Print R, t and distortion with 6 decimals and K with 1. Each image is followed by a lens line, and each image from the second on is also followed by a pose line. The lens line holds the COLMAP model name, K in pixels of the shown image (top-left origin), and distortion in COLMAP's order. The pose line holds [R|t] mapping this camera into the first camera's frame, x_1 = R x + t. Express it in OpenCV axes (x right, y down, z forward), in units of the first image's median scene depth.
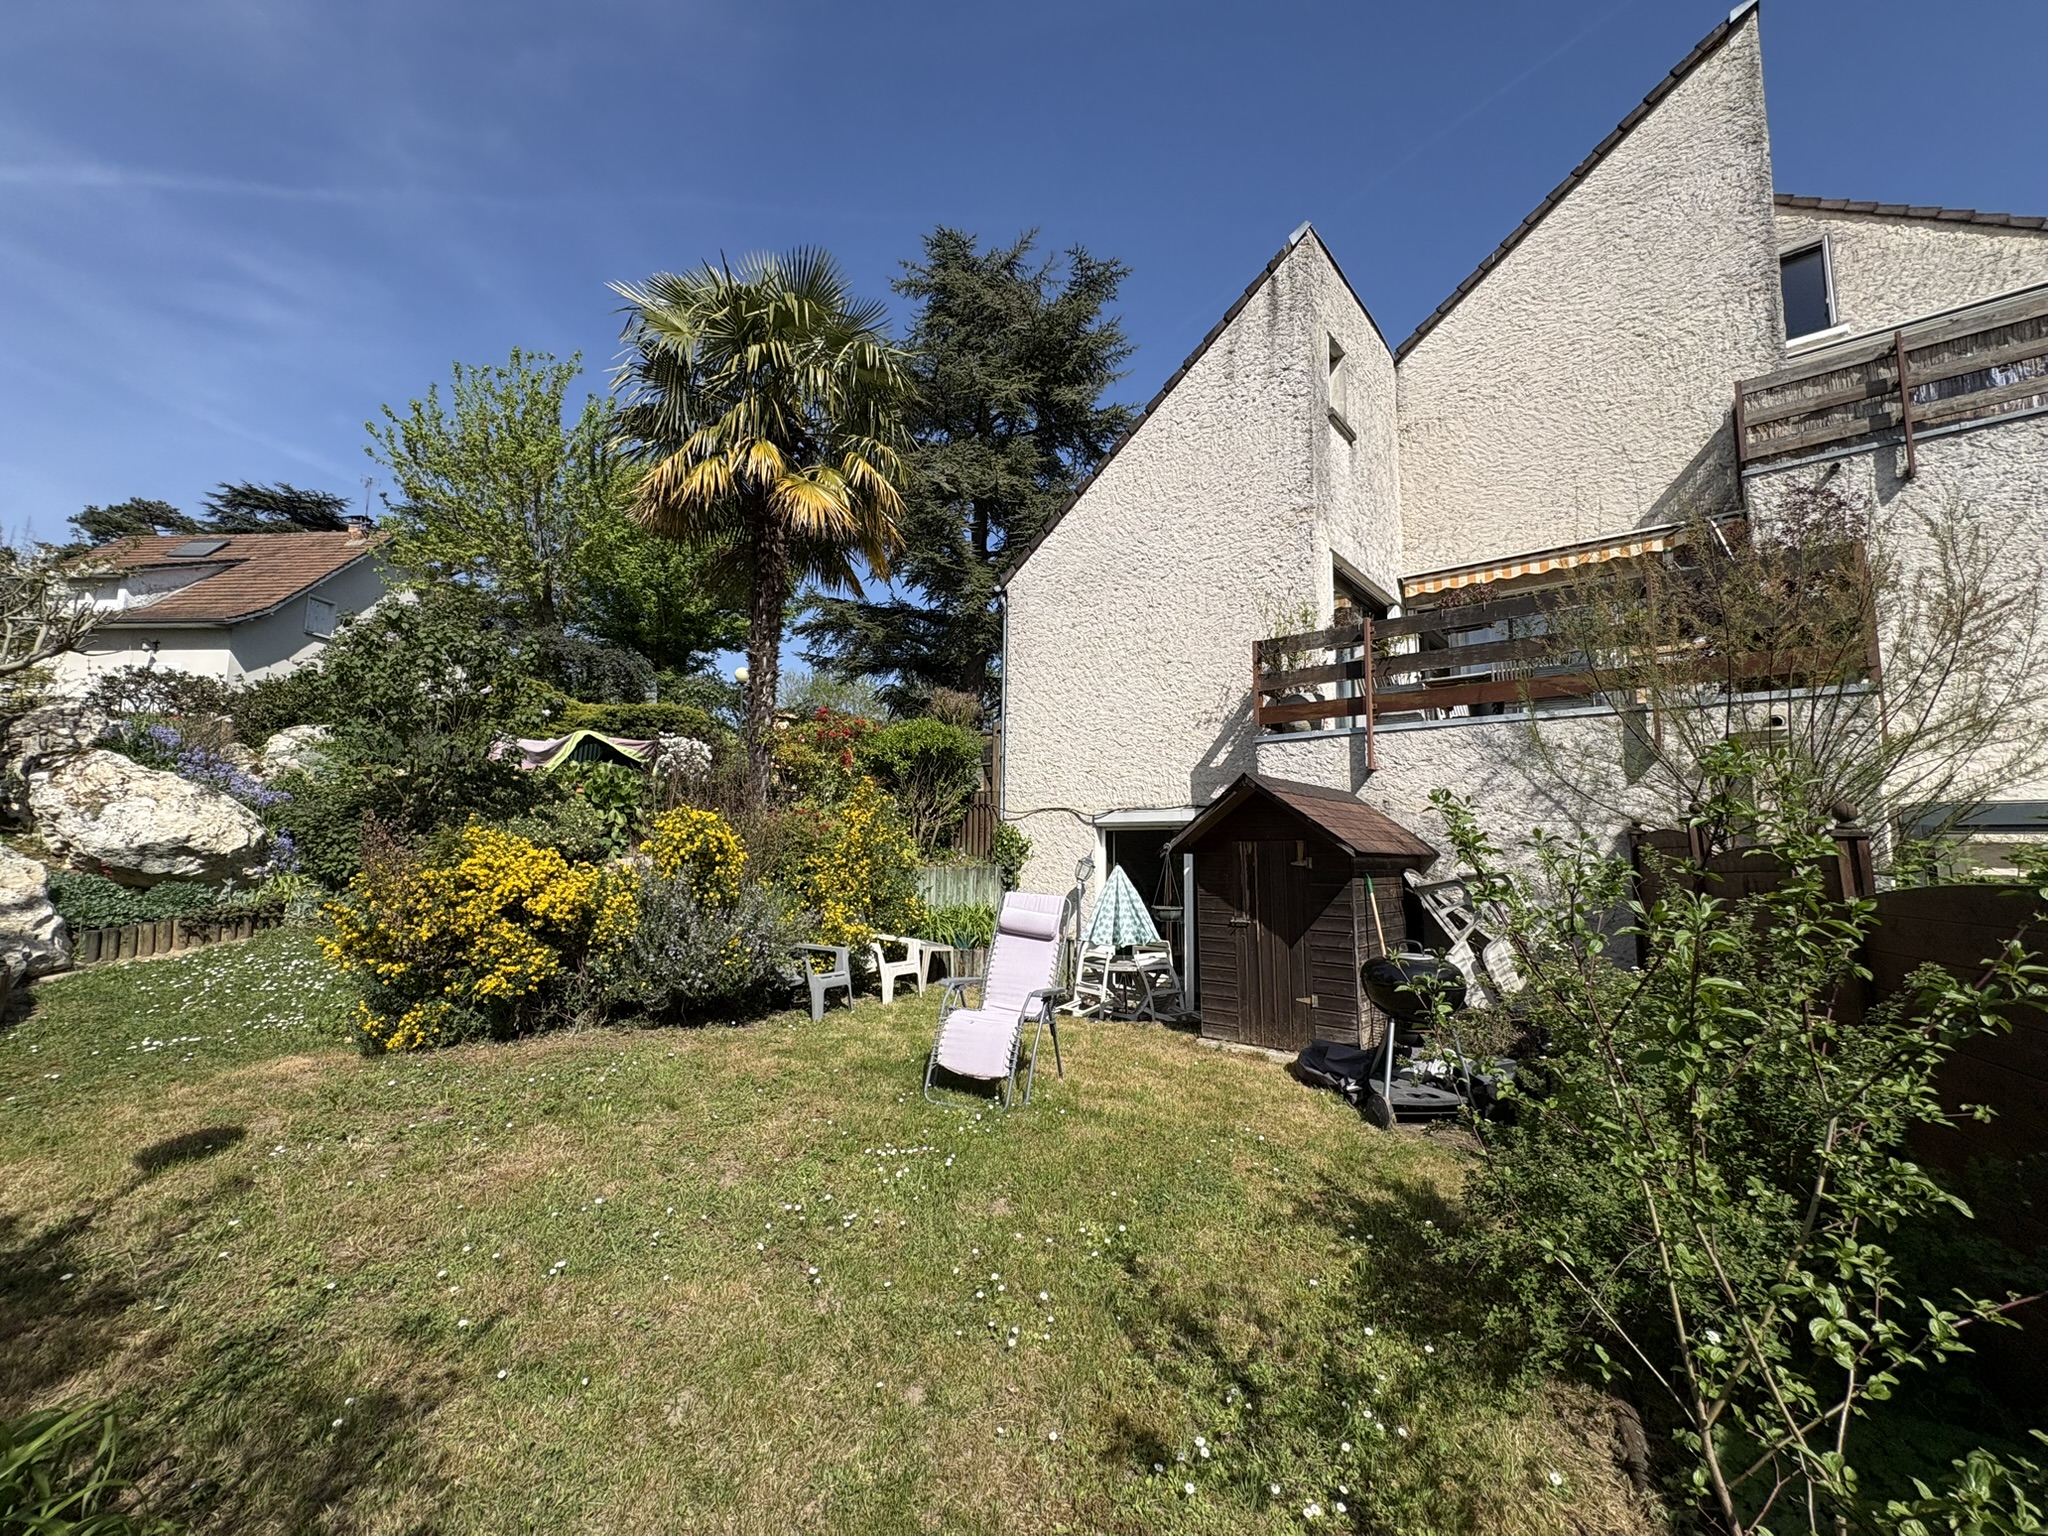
lens RADIAL K [[817.2, 0, 1018.9], [0, 817.2, 766.5], [0, 0, 1]] dist [0.000328, 0.000137]
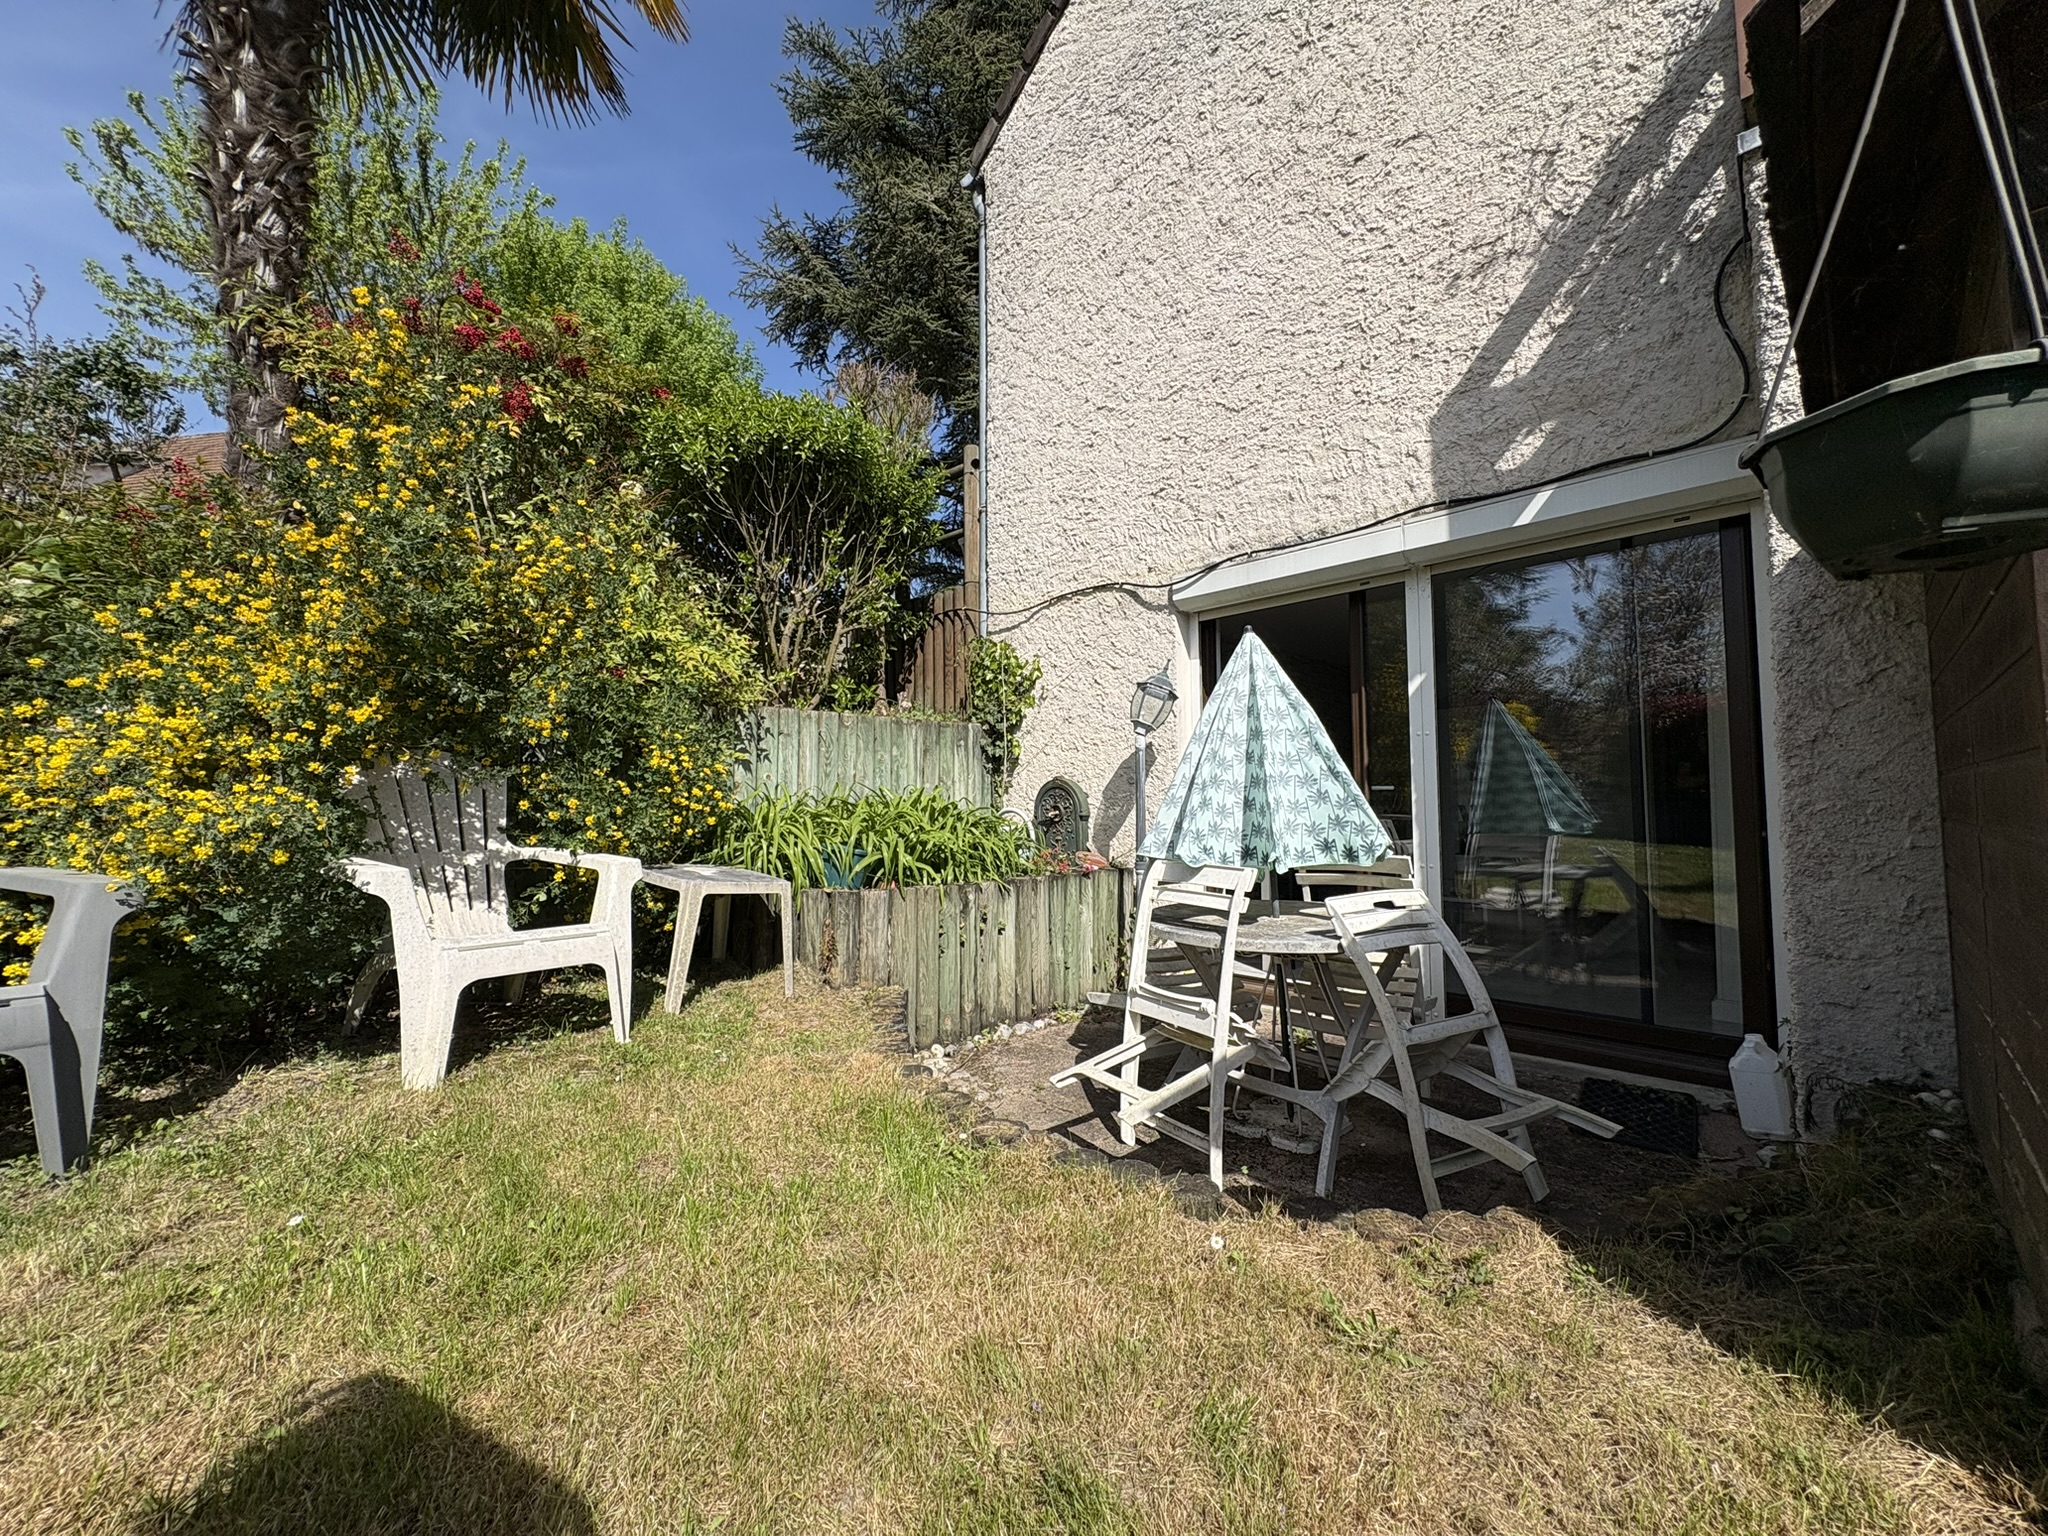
lens RADIAL K [[817.2, 0, 1017.9], [0, 817.2, 765.8], [0, 0, 1]] dist [0.000328, 0.000137]
pose [[0.995811, -0.025079, -0.087923, 0.049915], [0.030273, 0.997843, 0.058255, 0.139521], [0.086273, -0.060672, 0.994422, 0.600024]]
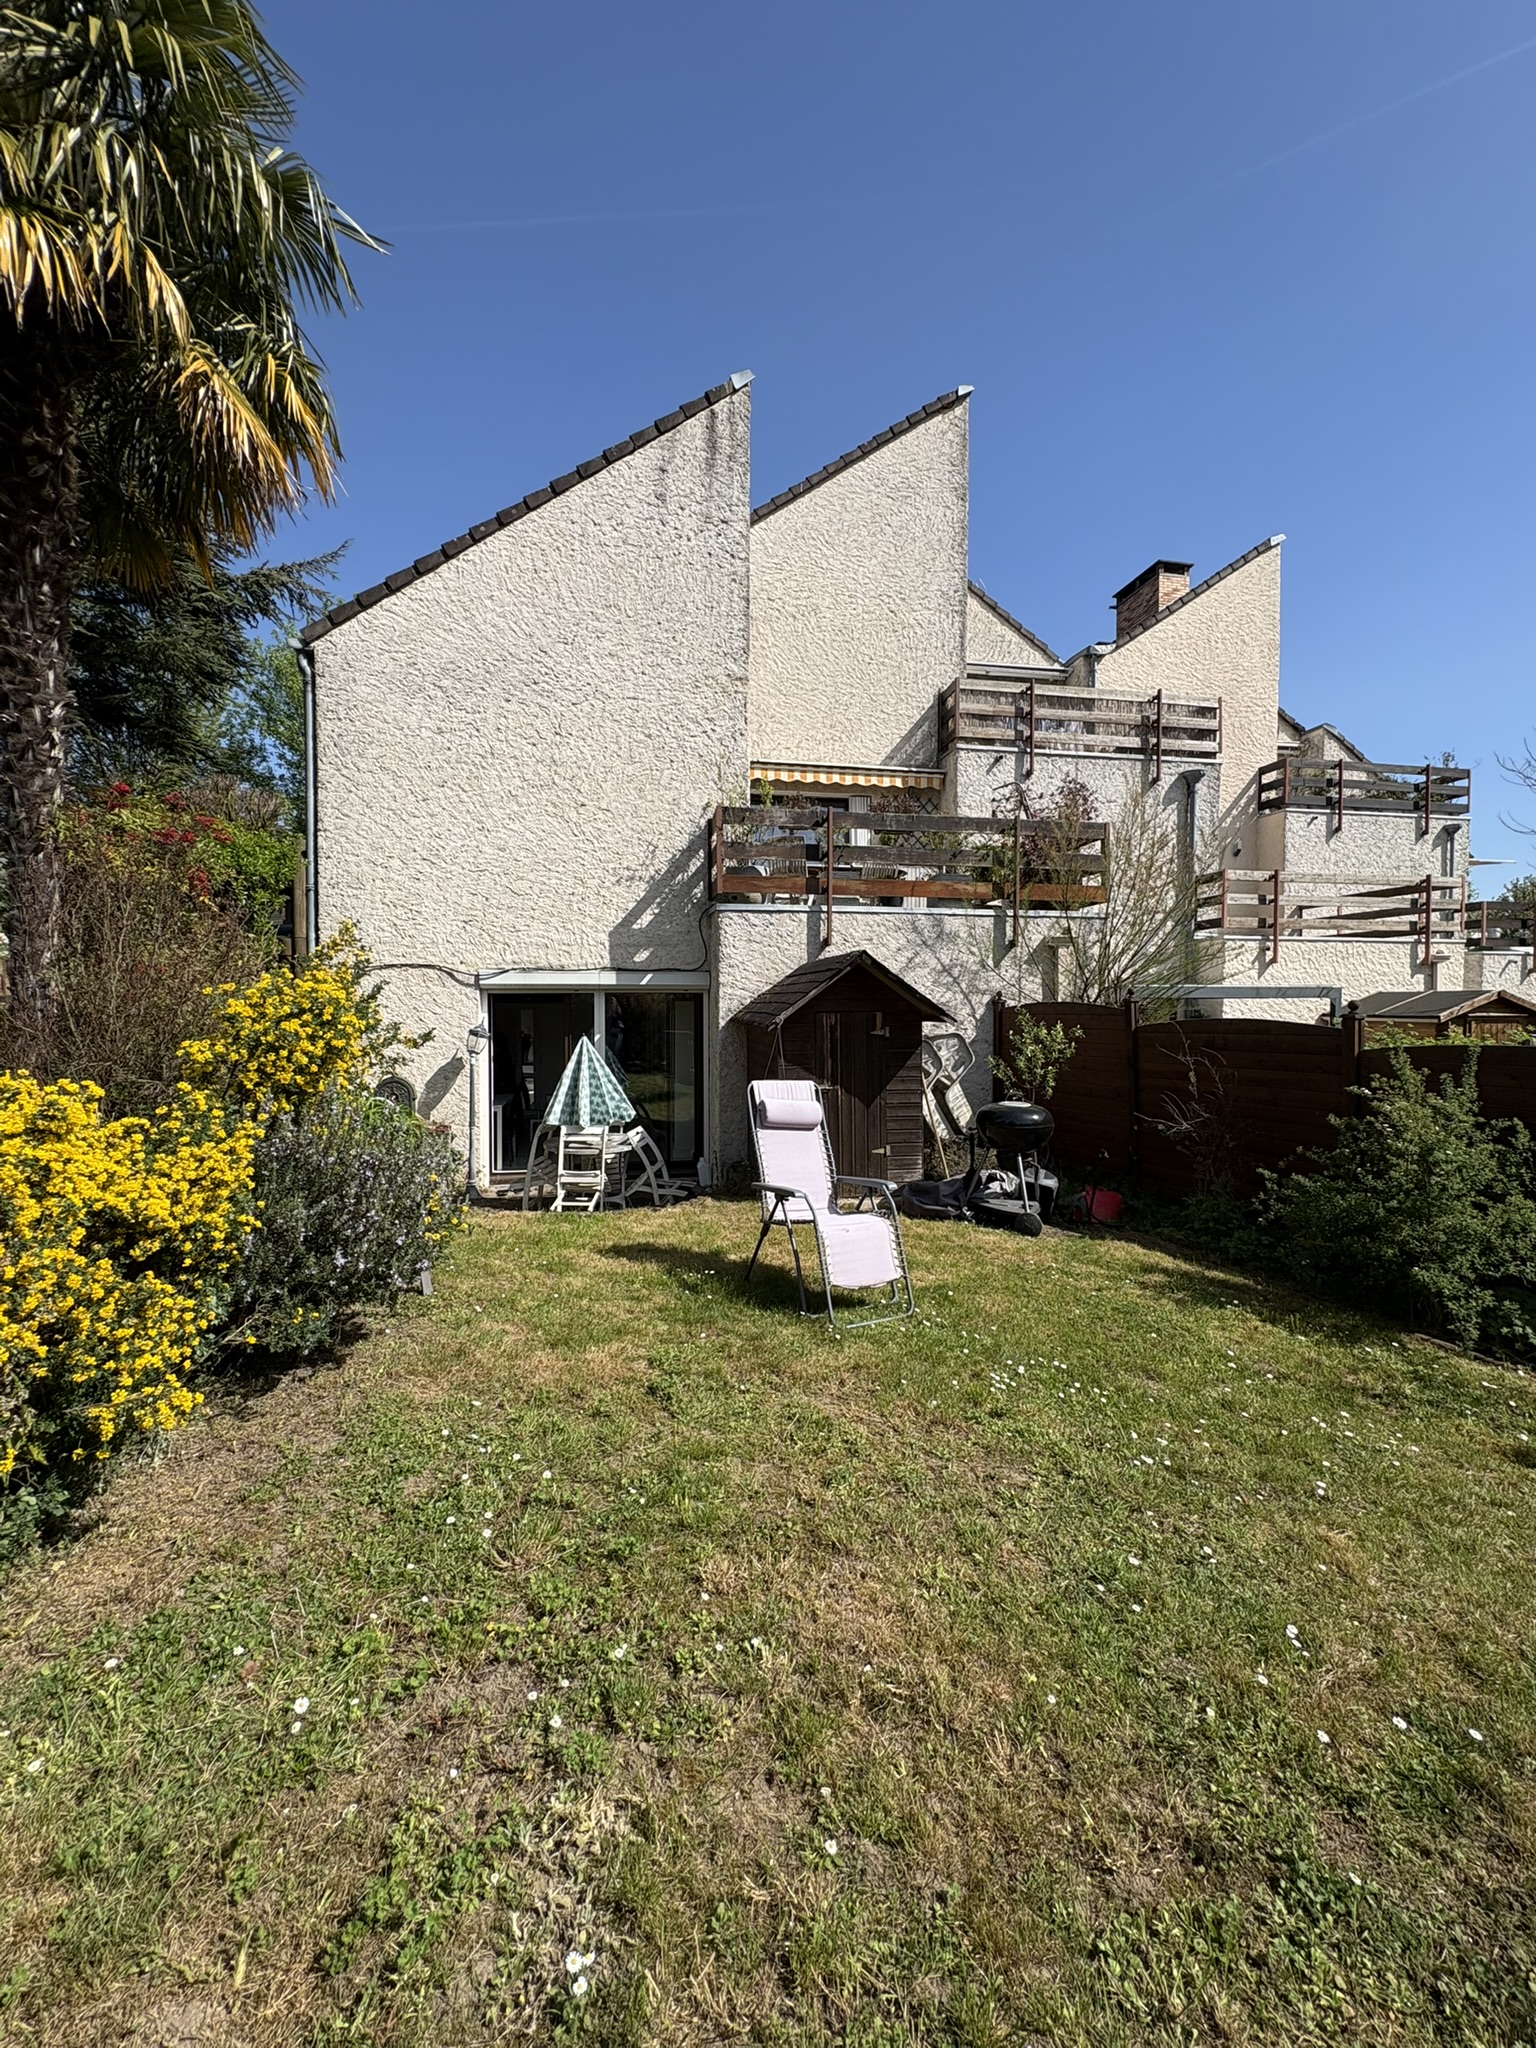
lens RADIAL K [[817.2, 0, 771.7], [0, 817.2, 1024.6], [0, 0, 1]] dist [0.000328, 0.000137]
pose [[0.633569, -0.031622, 0.773040, -0.393358], [-0.073618, 0.992167, 0.100922, 0.004198], [-0.770176, -0.120851, 0.626278, 0.267038]]
